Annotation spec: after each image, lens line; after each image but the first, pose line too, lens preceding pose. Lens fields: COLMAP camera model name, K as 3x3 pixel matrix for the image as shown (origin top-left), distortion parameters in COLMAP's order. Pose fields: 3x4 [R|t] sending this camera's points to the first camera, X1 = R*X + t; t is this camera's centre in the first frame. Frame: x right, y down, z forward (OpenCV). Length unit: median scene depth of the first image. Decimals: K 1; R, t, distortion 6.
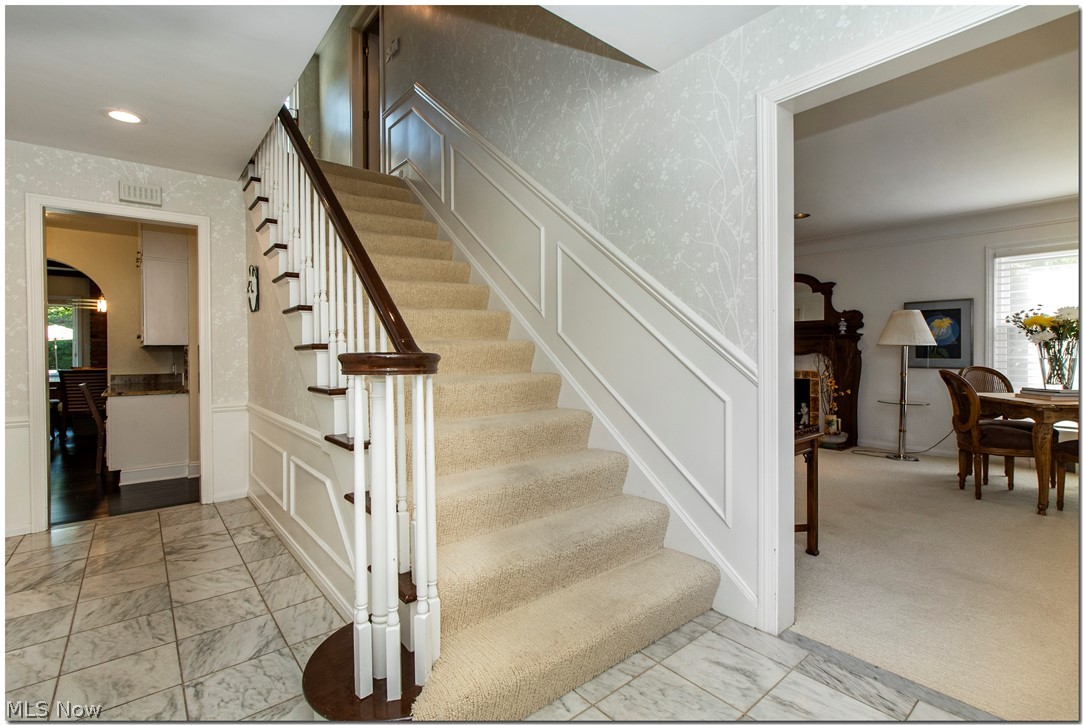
lens RADIAL K [[493.1, 0, 542.6], [0, 493.1, 360.3], [0, 0, 1]] dist [0.001423, -0.000280]
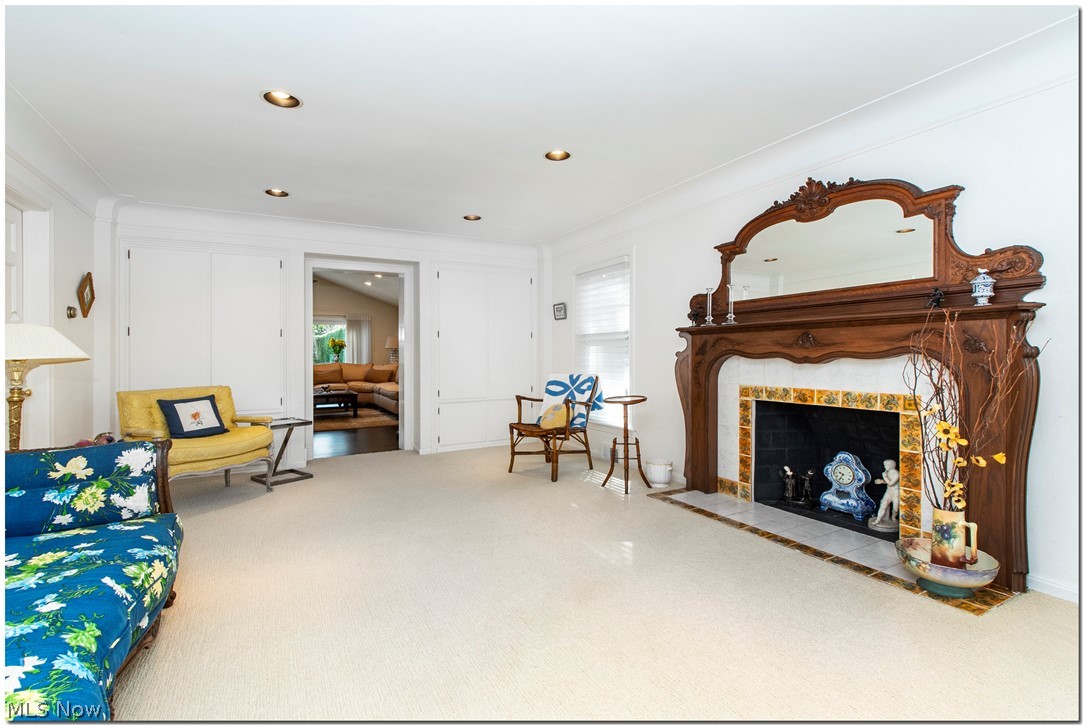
lens RADIAL K [[493.1, 0, 541.8], [0, 493.1, 357.5], [0, 0, 1]] dist [0.001423, -0.000280]
pose [[0.981342, -0.002492, -0.192254, 0.336380], [0.001824, 0.999992, -0.003655, -0.011166], [0.192261, 0.003237, 0.981338, 0.541785]]
